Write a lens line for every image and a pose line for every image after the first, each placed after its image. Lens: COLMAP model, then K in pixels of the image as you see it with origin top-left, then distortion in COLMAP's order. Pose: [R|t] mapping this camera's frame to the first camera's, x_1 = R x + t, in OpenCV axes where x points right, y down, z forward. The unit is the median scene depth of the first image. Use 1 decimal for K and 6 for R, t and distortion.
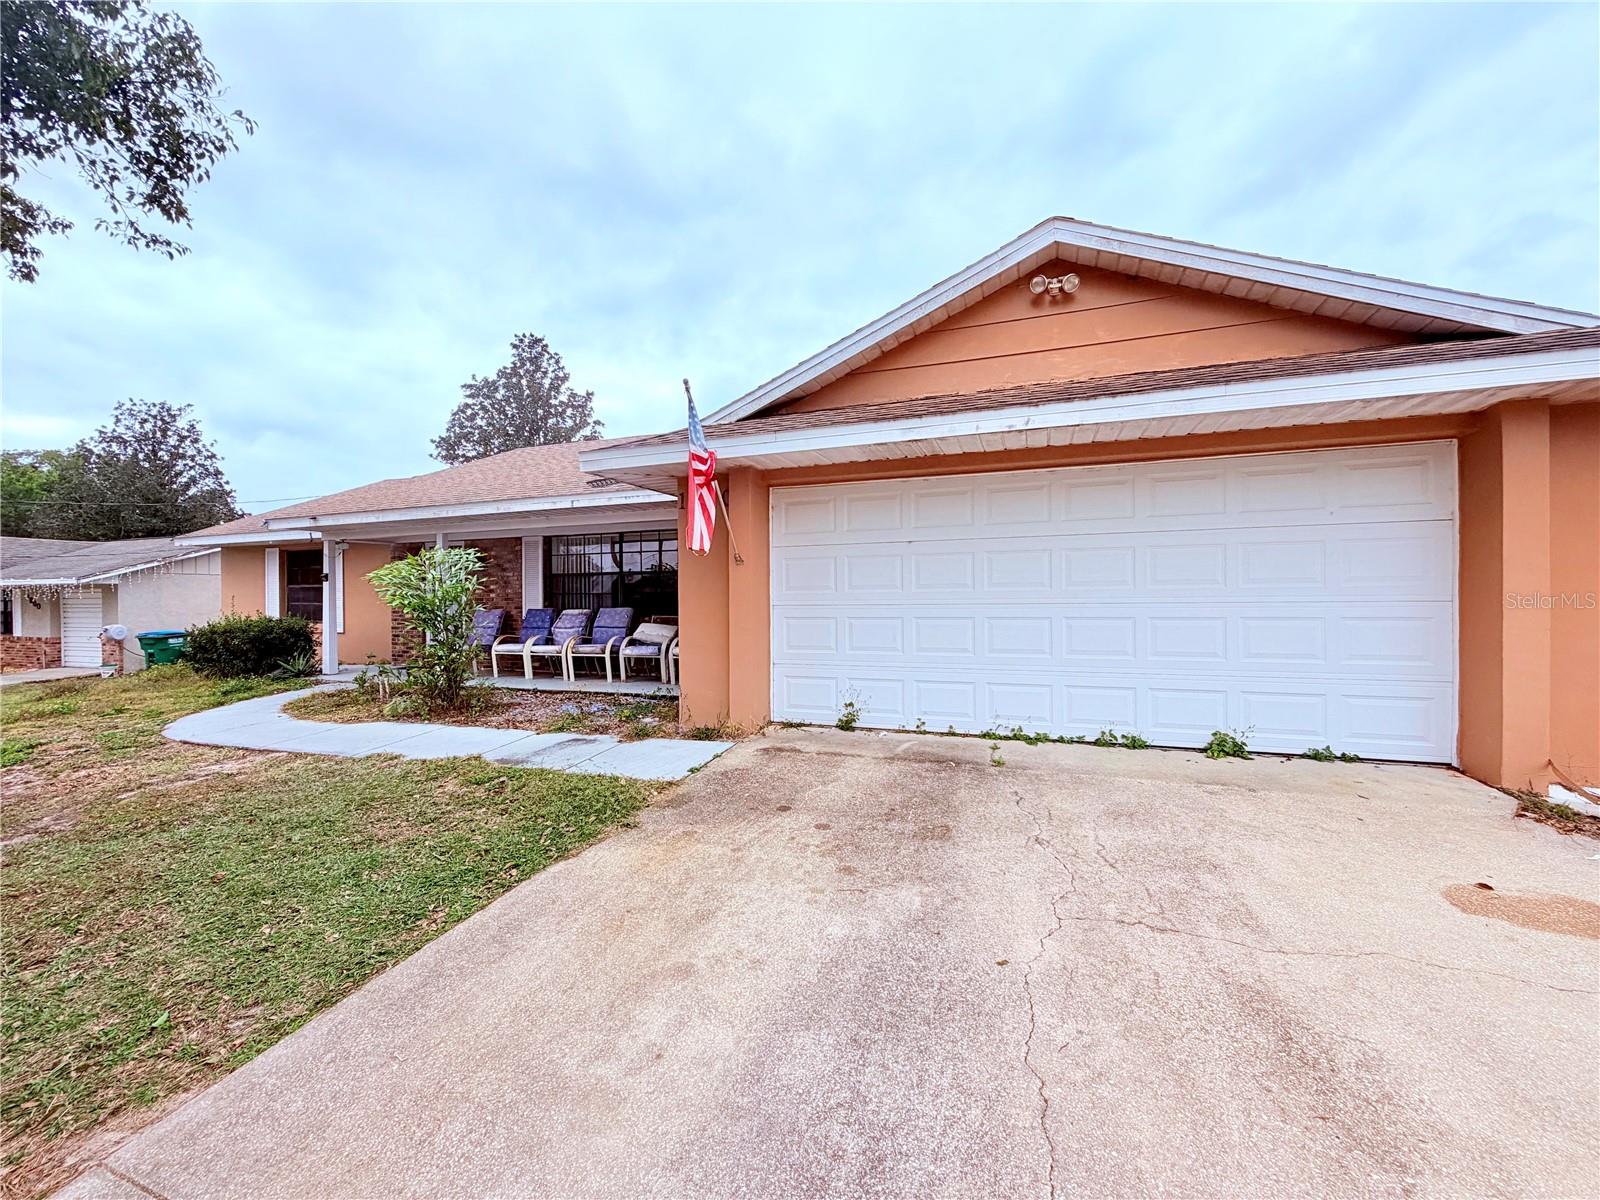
lens RADIAL K [[645.6, 0, 800.0], [0, 645.6, 600.0], [0, 0, 1]] dist [0.000185, -0.000043]
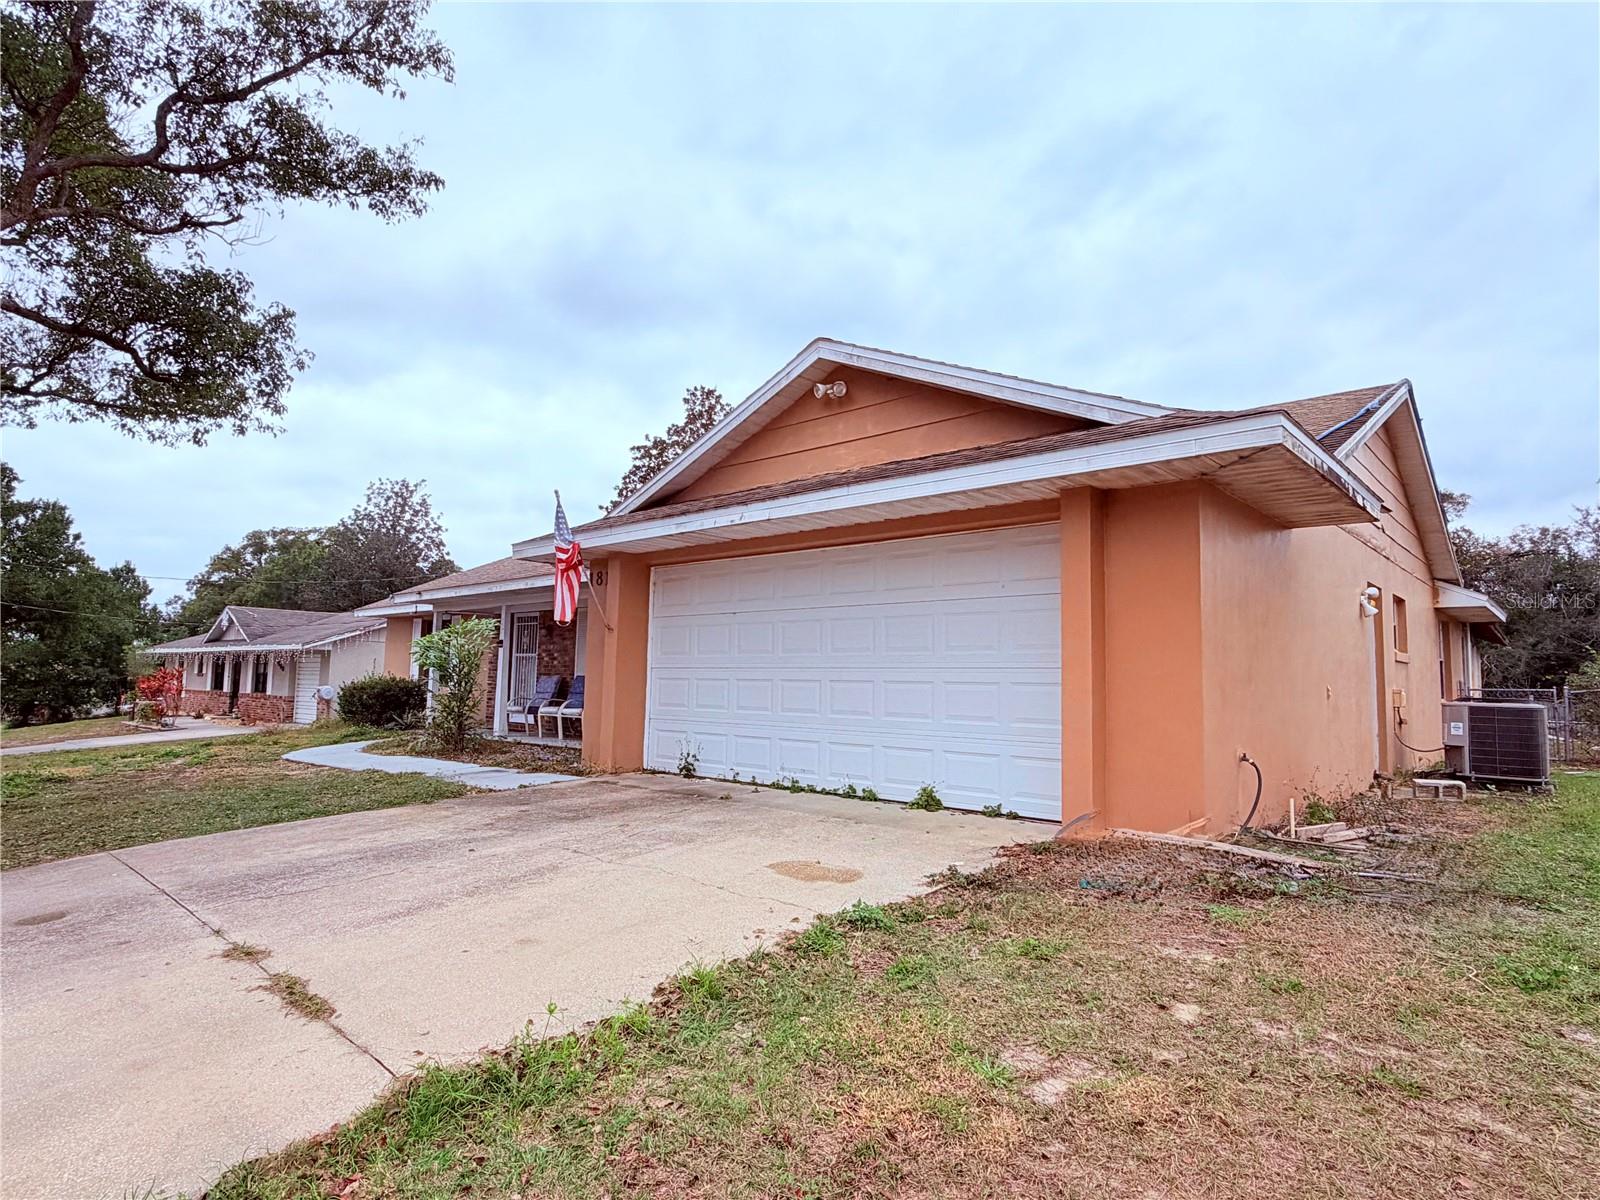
lens RADIAL K [[887.1, 0, 800.0], [0, 887.1, 600.0], [0, 0, 1]] dist [-0.000287, 0.000090]
pose [[0.927367, -0.008576, -0.374056, 0.525517], [-0.028751, 0.995148, -0.094098, 0.019195], [0.373047, 0.098018, 0.922620, -0.250246]]
